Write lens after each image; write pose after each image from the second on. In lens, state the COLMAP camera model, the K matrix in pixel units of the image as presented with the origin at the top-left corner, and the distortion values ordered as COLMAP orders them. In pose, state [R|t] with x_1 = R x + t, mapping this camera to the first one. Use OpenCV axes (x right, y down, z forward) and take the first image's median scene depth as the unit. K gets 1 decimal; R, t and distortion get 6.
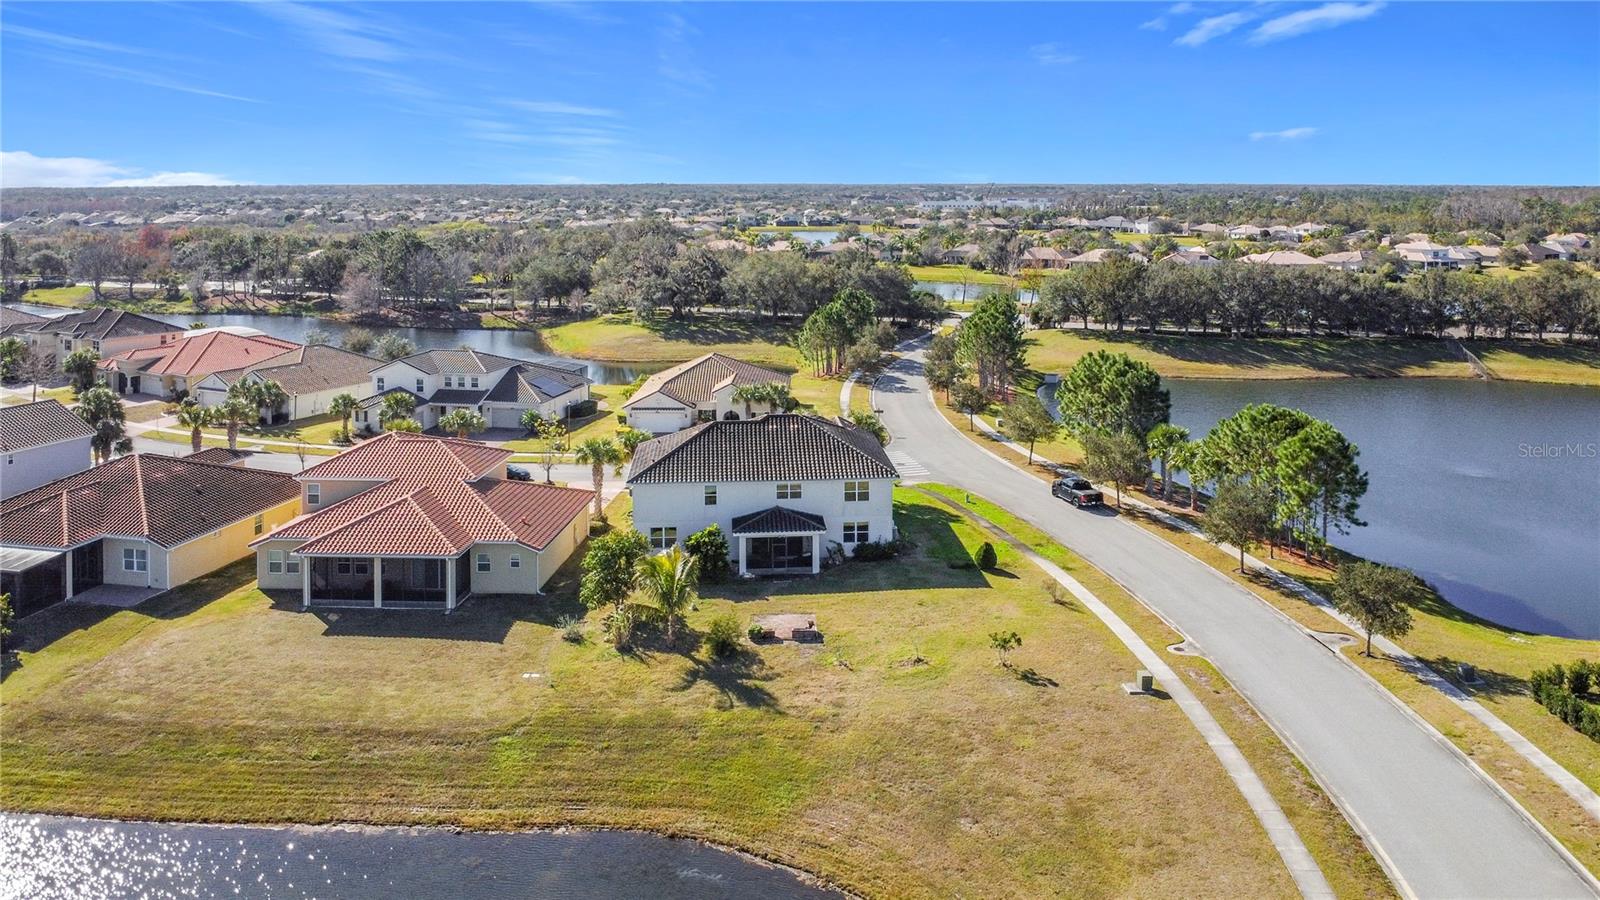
lens RADIAL K [[1202.3, 0, 867.9], [0, 1202.3, 399.1], [0, 0, 1]] dist [-0.023817, -0.008234]
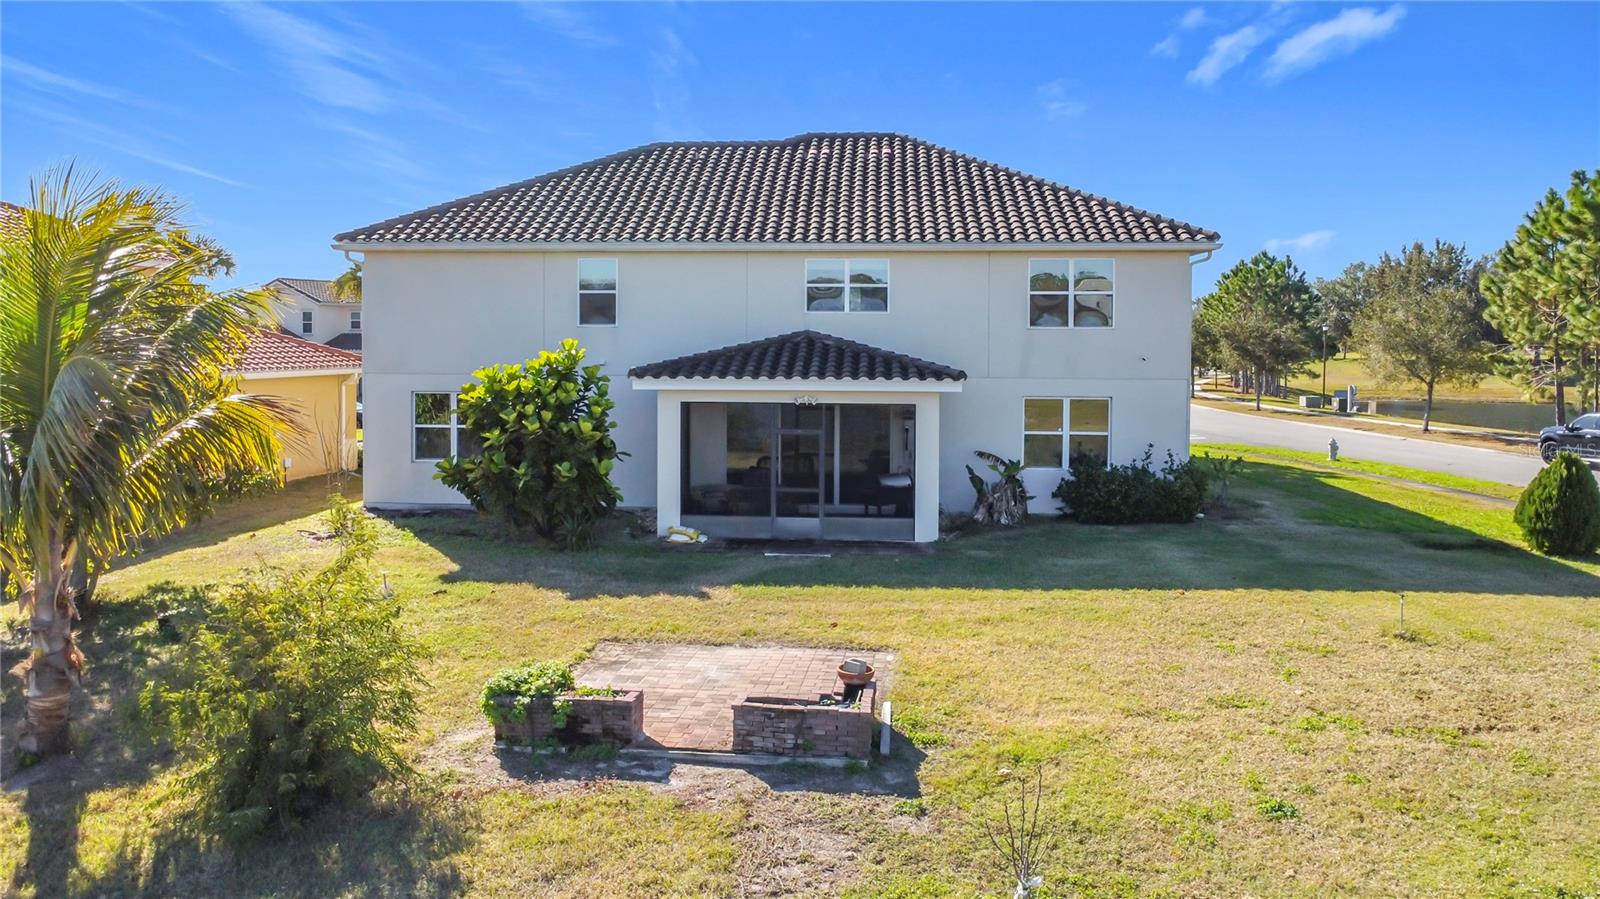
lens RADIAL K [[1202.3, 0, 815.9], [0, 1202.3, 374.8], [0, 0, 1]] dist [-0.023817, -0.008234]
pose [[0.984619, 0.010110, -0.174422, -0.019416], [-0.035673, 0.988927, -0.144052, 0.141740], [0.171035, 0.148058, 0.974077, 0.690924]]
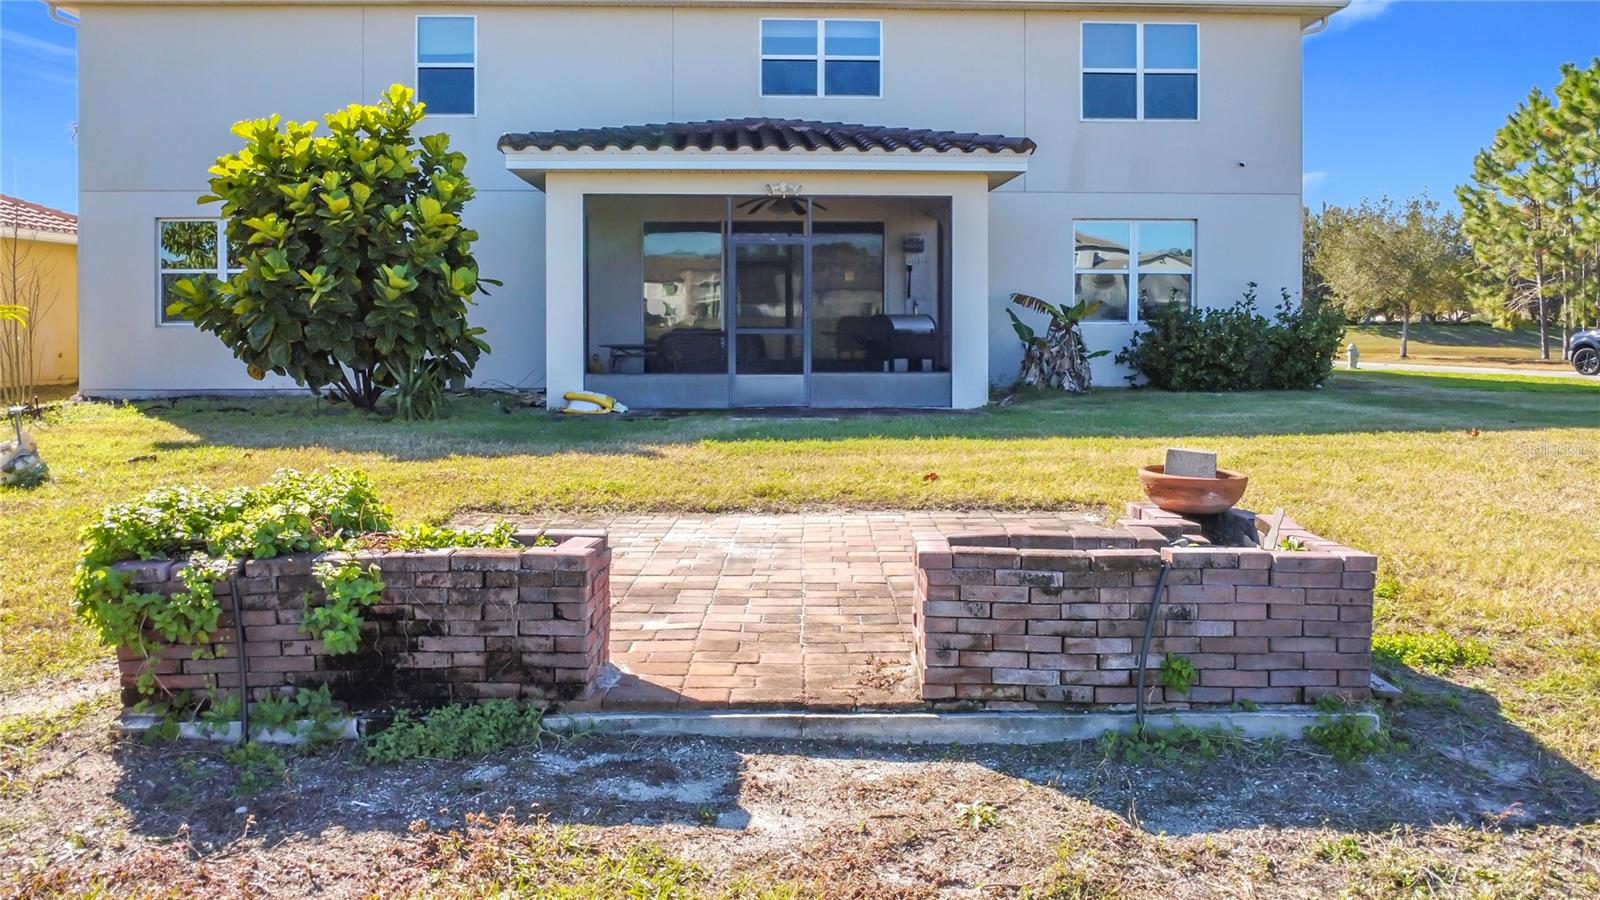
lens RADIAL K [[1202.3, 0, 815.5], [0, 1202.3, 398.3], [0, 0, 1]] dist [-0.023817, -0.008234]
pose [[0.998456, 0.002490, -0.055495, -0.054151], [-0.009447, 0.992055, -0.125452, 0.159761], [0.054742, 0.125782, 0.990546, 0.787301]]
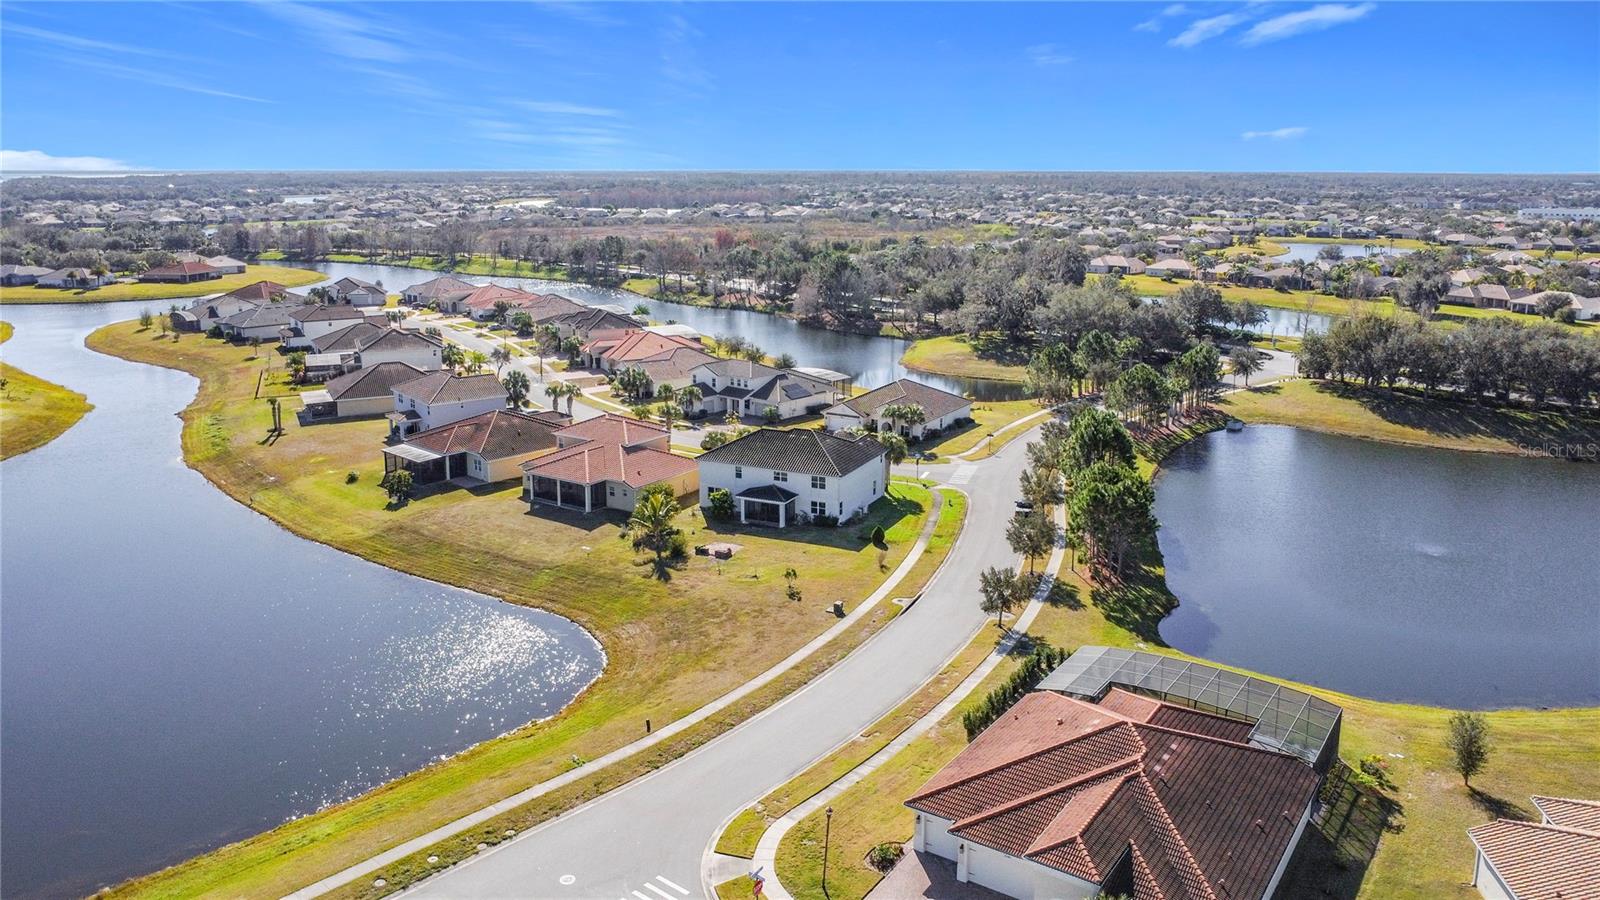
lens RADIAL K [[1202.3, 0, 789.0], [0, 1202.3, 449.4], [0, 0, 1]] dist [-0.023817, -0.008234]
pose [[0.842044, 0.123880, -0.524991, 0.785696], [-0.095106, 0.992120, 0.081564, -0.092943], [0.530958, -0.018750, 0.847191, -0.372565]]
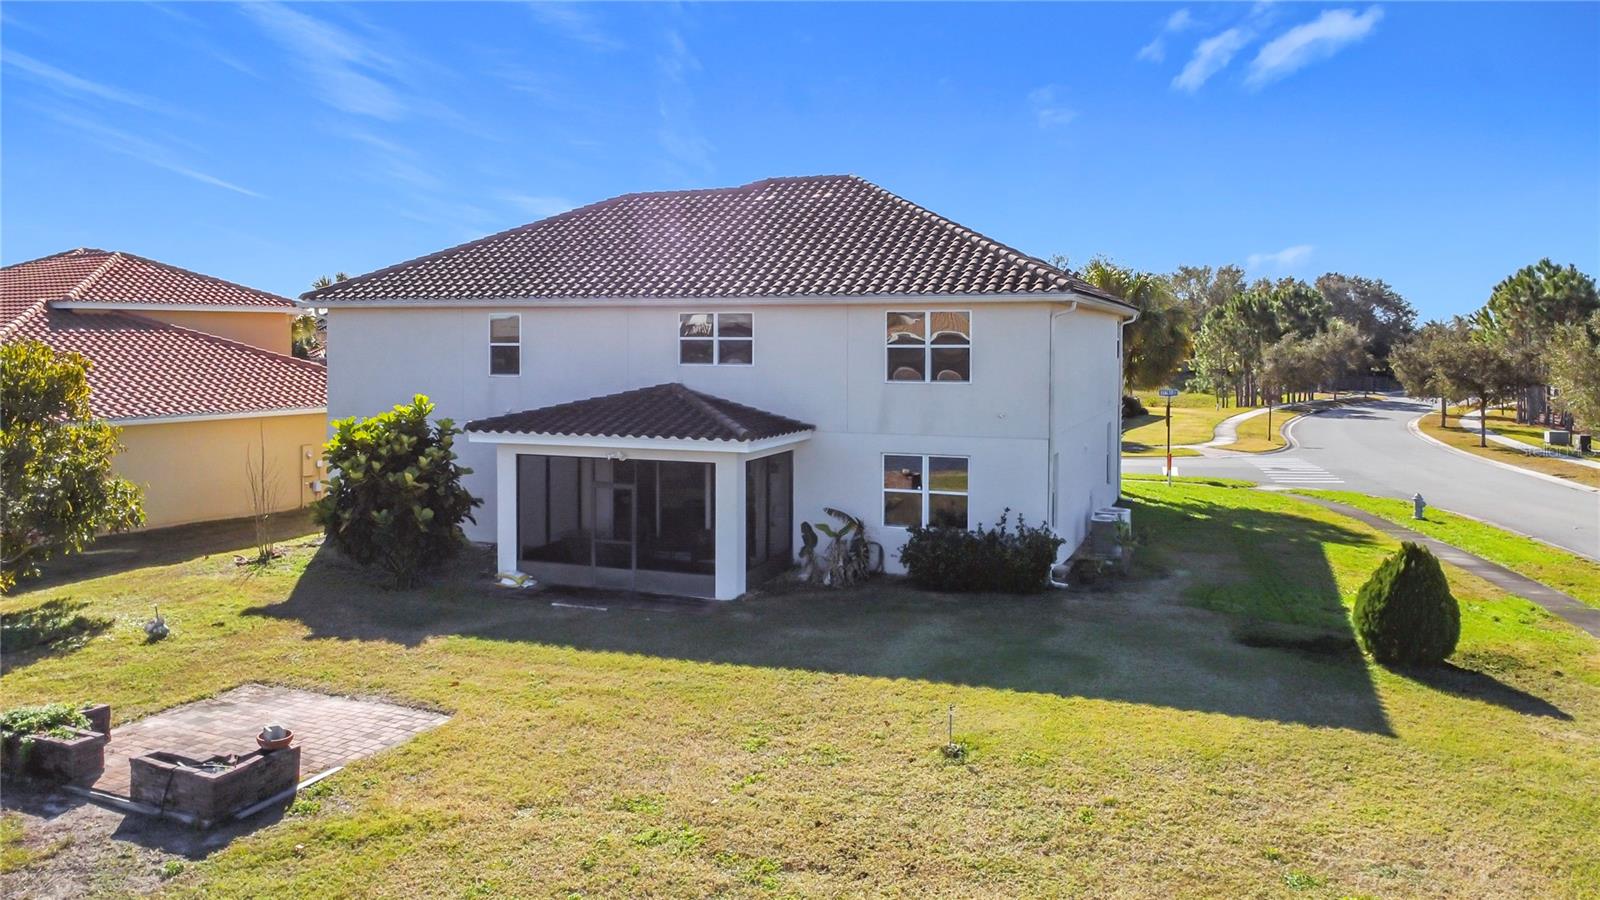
lens RADIAL K [[1202.3, 0, 804.3], [0, 1202.3, 452.1], [0, 0, 1]] dist [-0.023817, -0.008234]
pose [[0.888549, 0.043191, -0.456744, 0.096096], [-0.083117, 0.994239, -0.067678, 0.122954], [0.451190, 0.098099, 0.887020, 0.727204]]
